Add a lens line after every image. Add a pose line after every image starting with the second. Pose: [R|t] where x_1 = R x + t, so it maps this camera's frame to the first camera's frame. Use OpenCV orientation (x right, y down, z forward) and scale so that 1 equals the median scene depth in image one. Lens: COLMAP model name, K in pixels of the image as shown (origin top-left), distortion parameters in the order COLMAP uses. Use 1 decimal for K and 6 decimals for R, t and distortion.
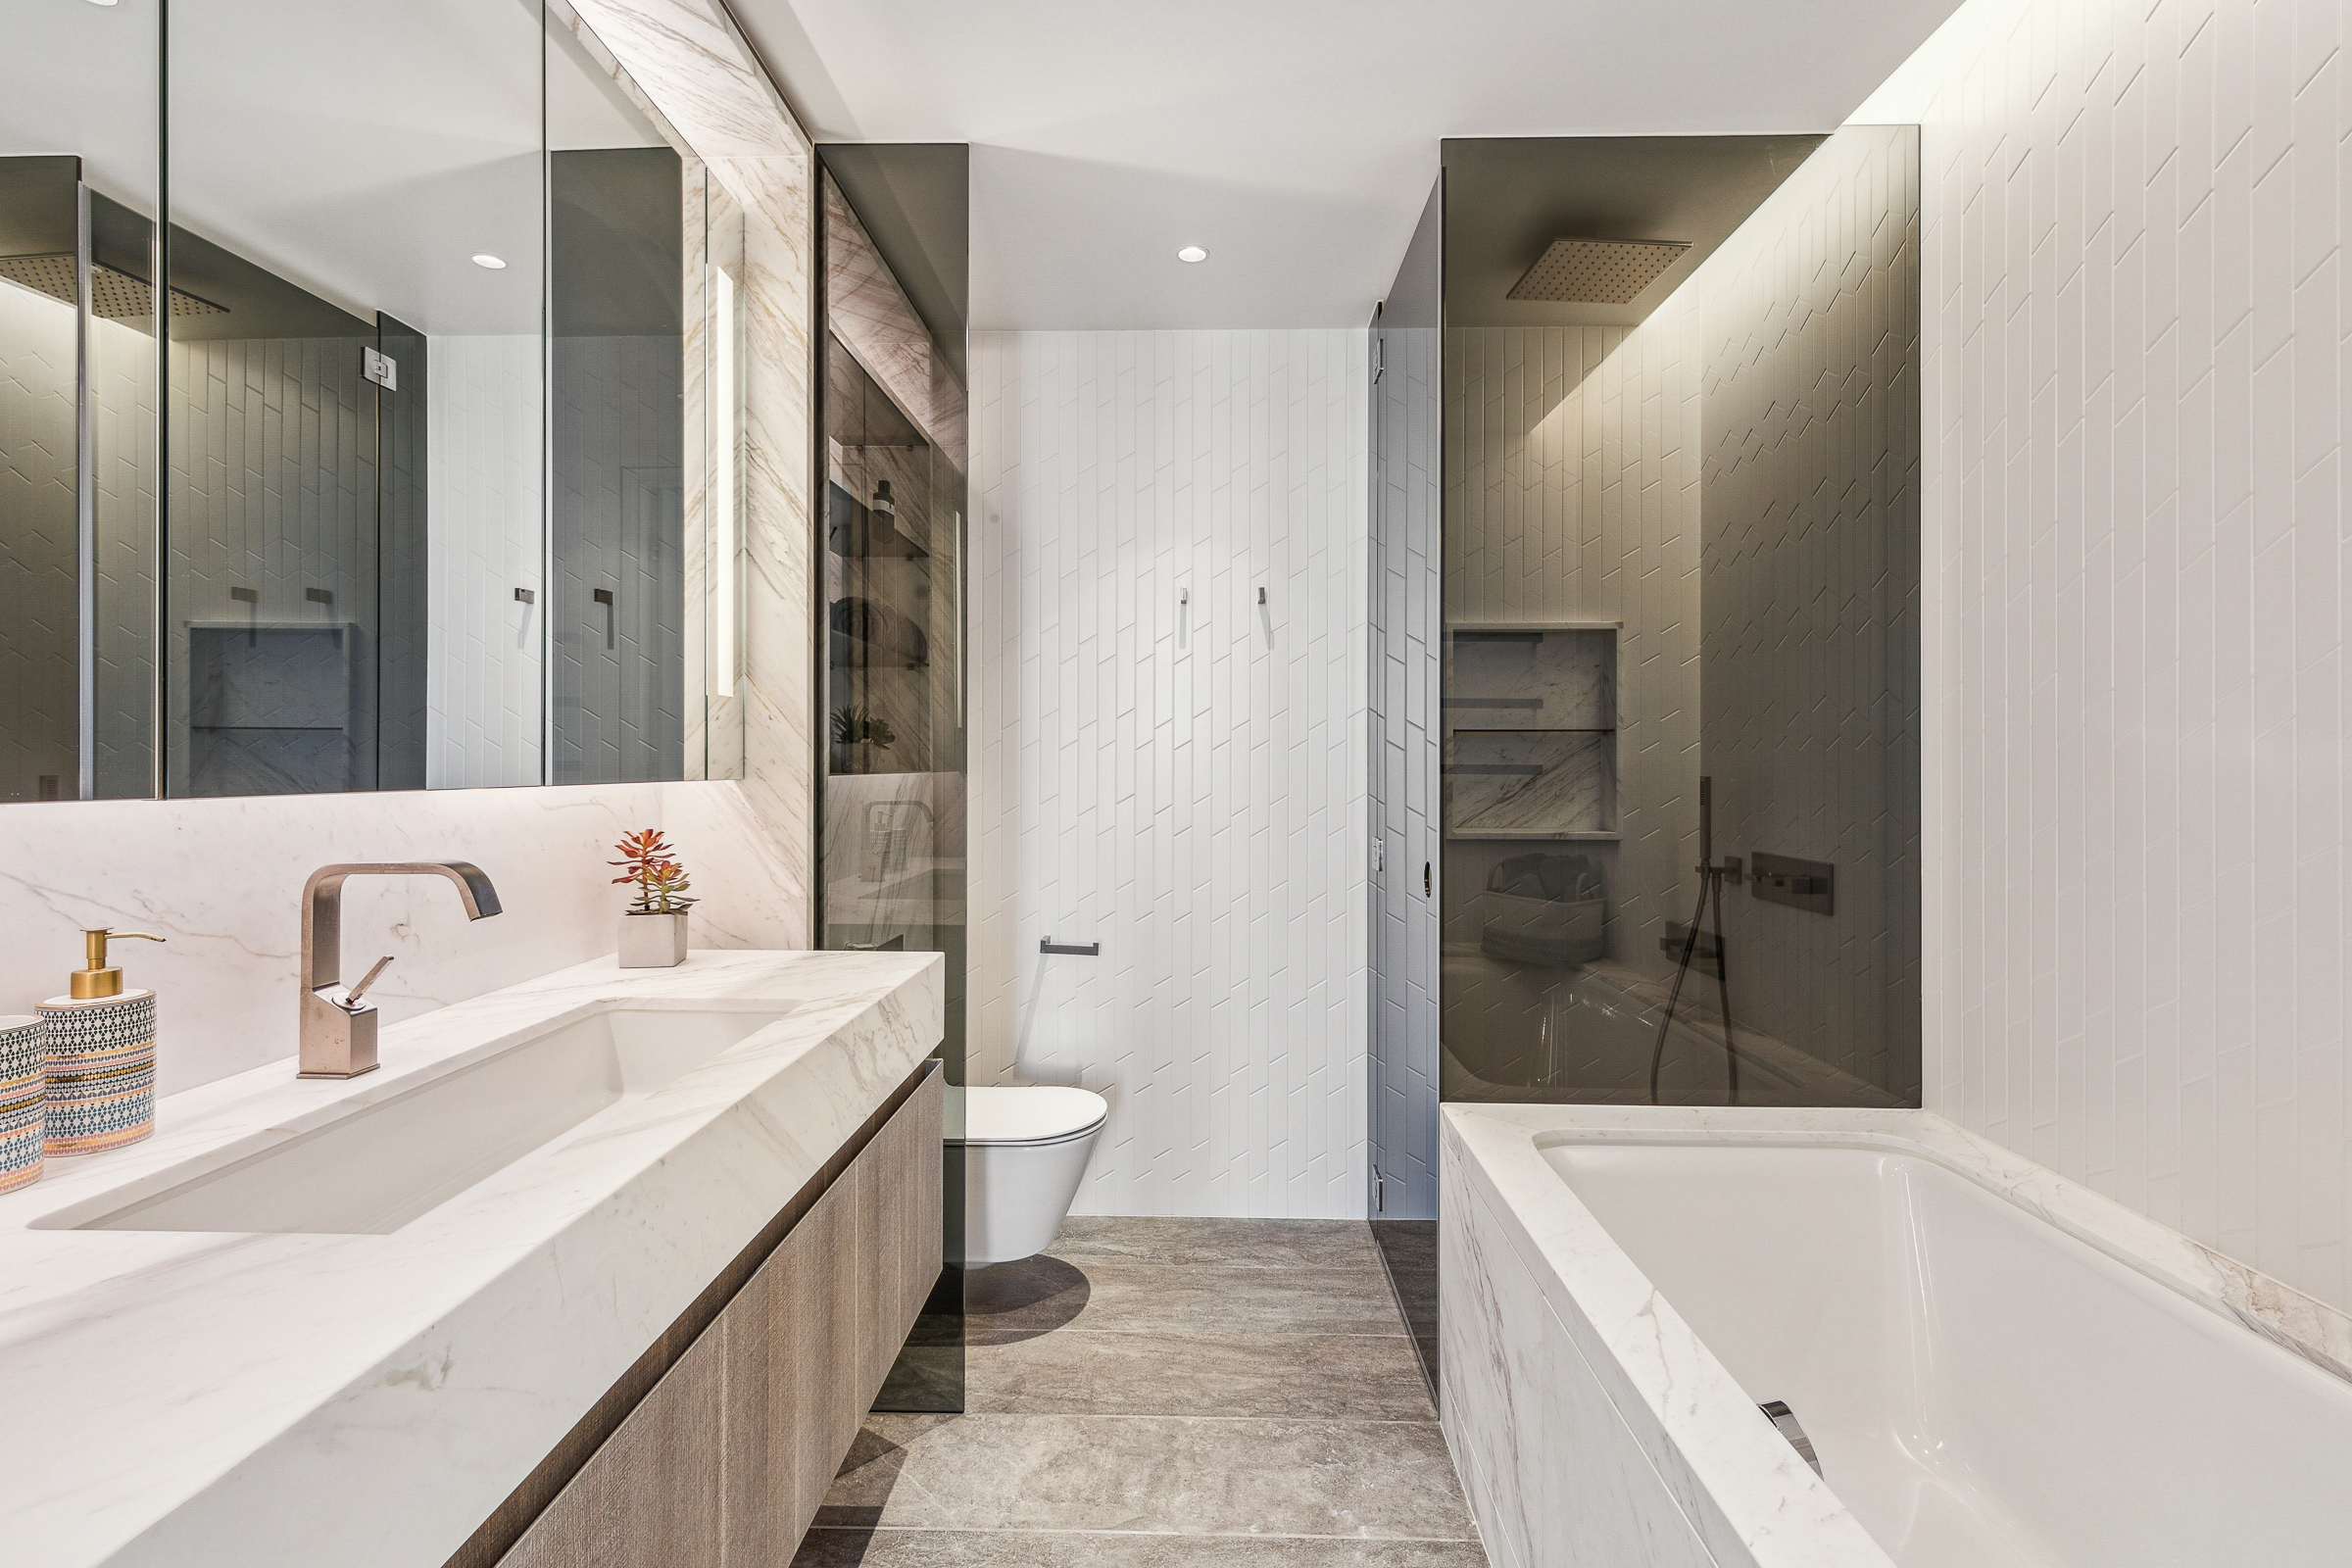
lens RADIAL K [[1054.5, 0, 1180.2], [0, 1054.5, 770.9], [0, 0, 1]] dist [-0.000581, 0.000004]
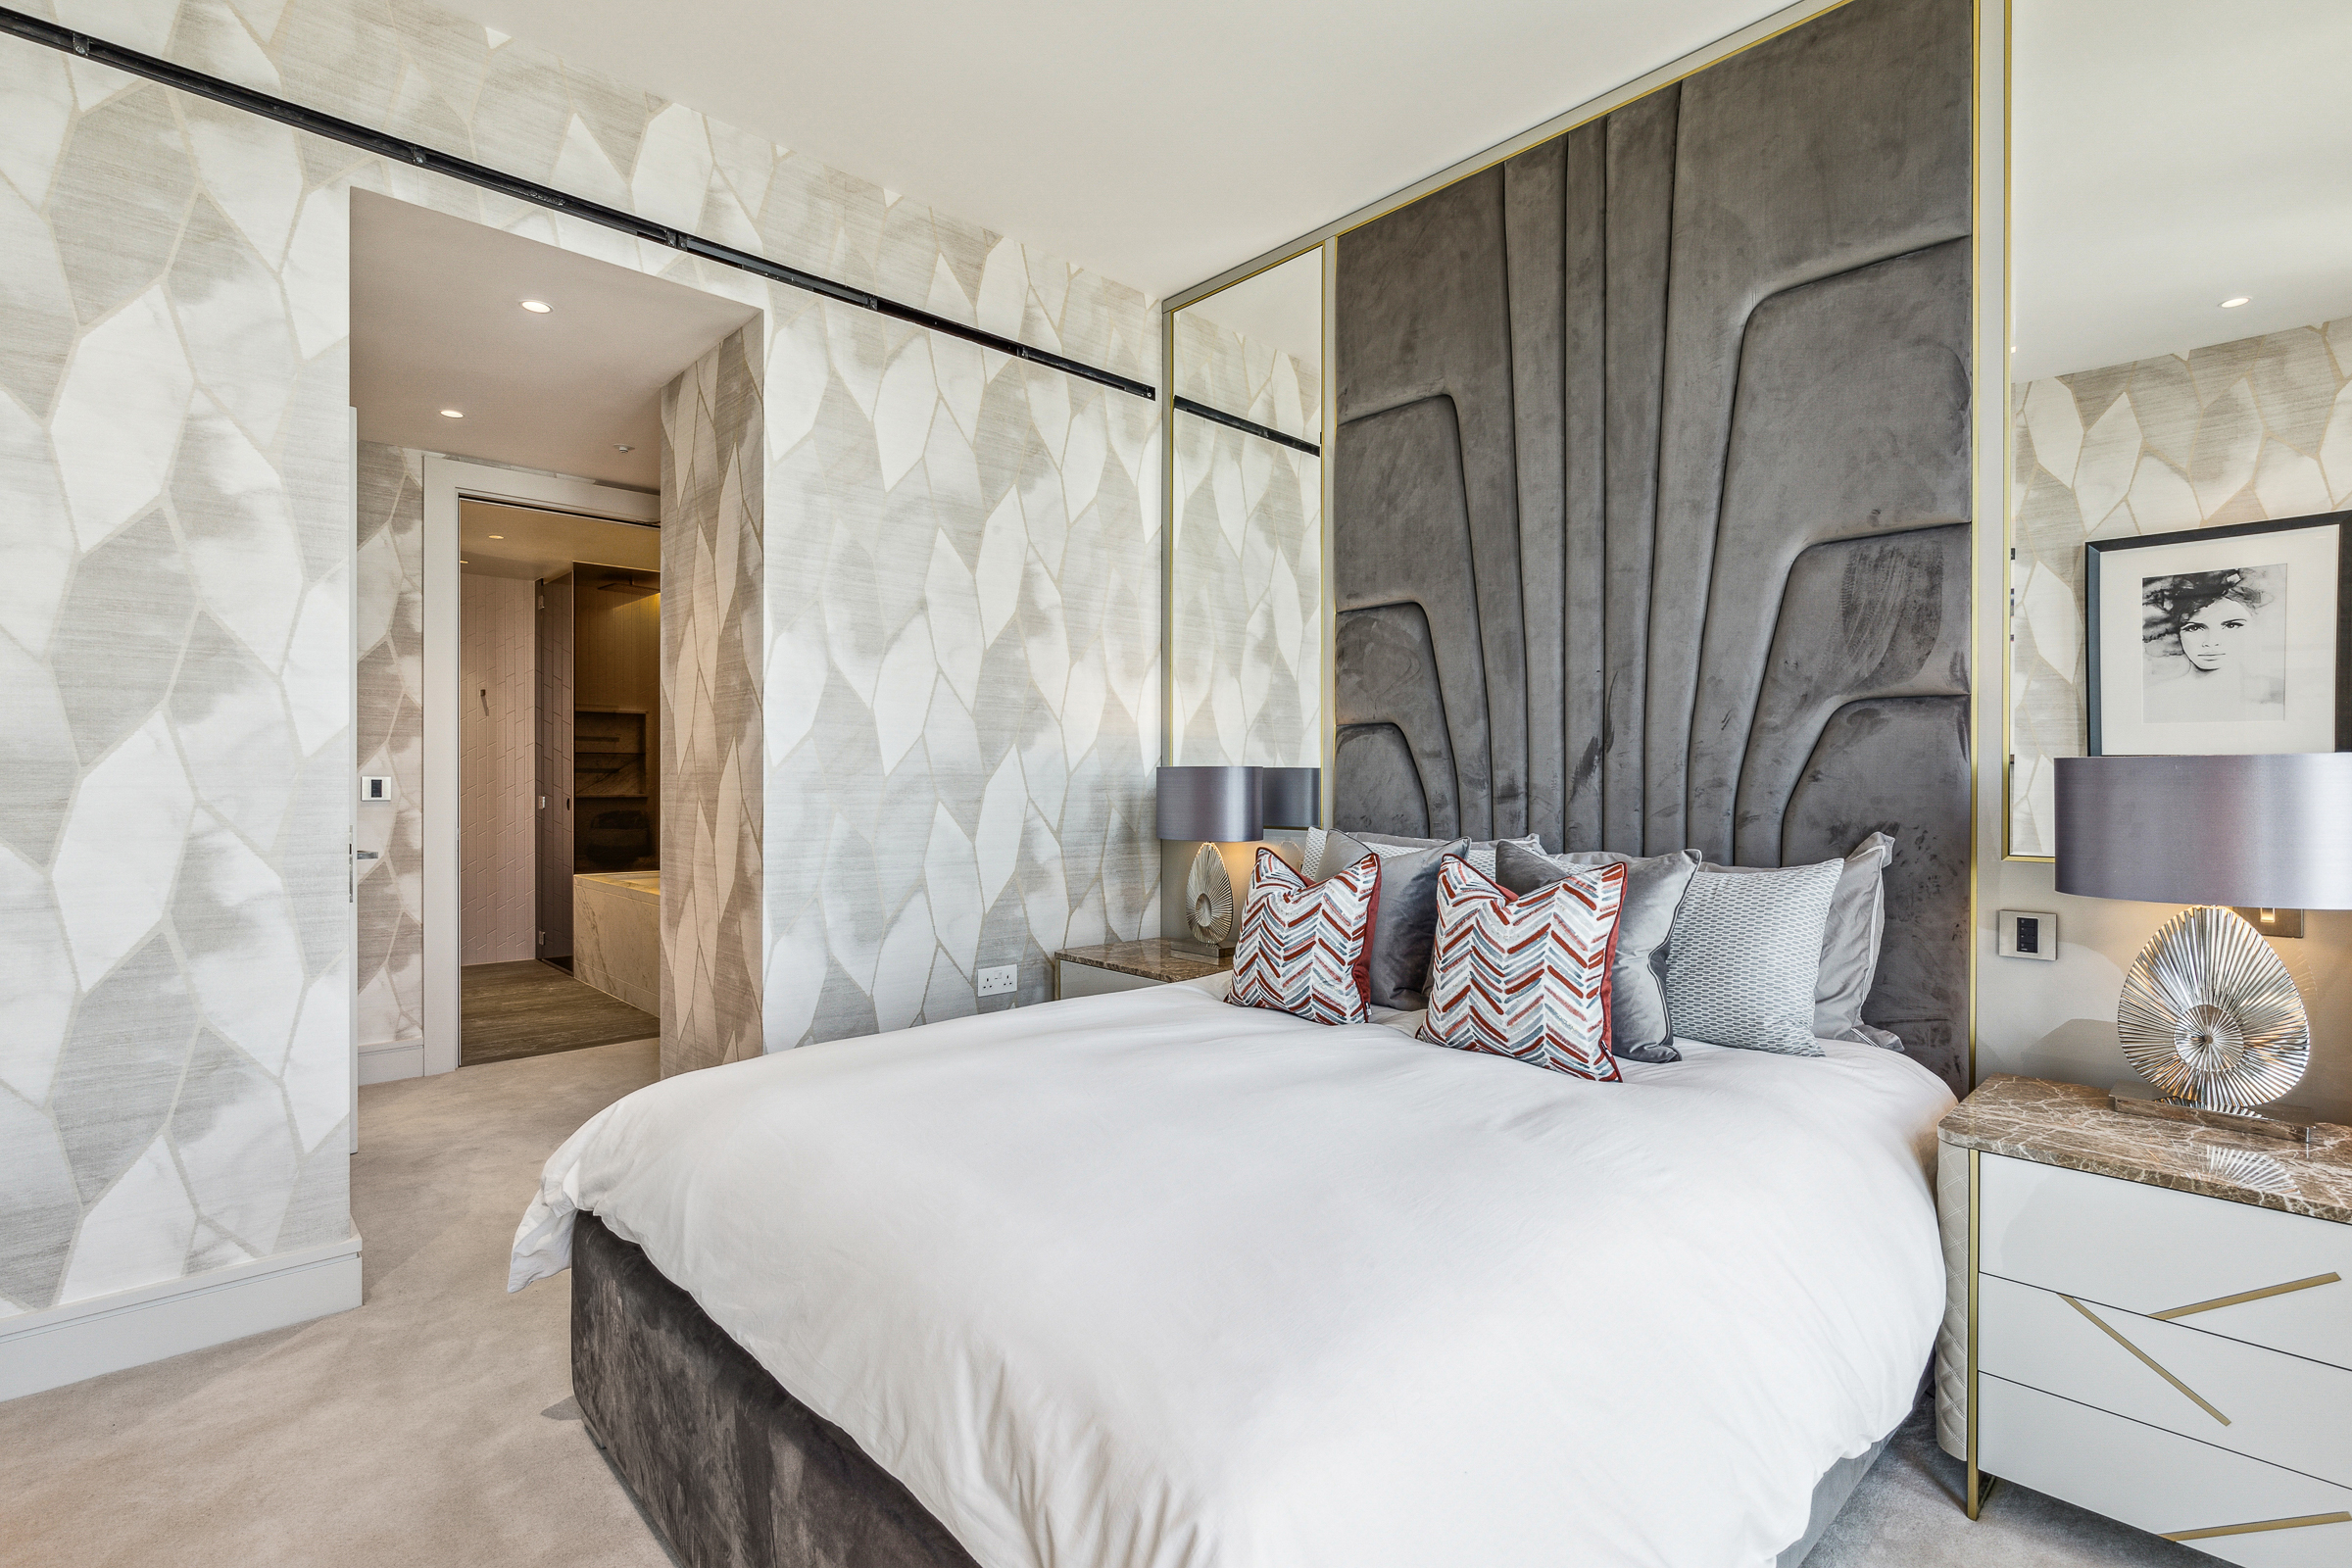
lens RADIAL K [[1098.0, 0, 1174.6], [0, 1098.0, 782.8], [0, 0, 1]] dist [0.000648, 0.000457]
pose [[0.724202, -0.006208, 0.689560, -0.485263], [0.005012, 0.999980, 0.003739, 0.027894], [-0.689570, 0.000749, 0.724219, -1.777862]]
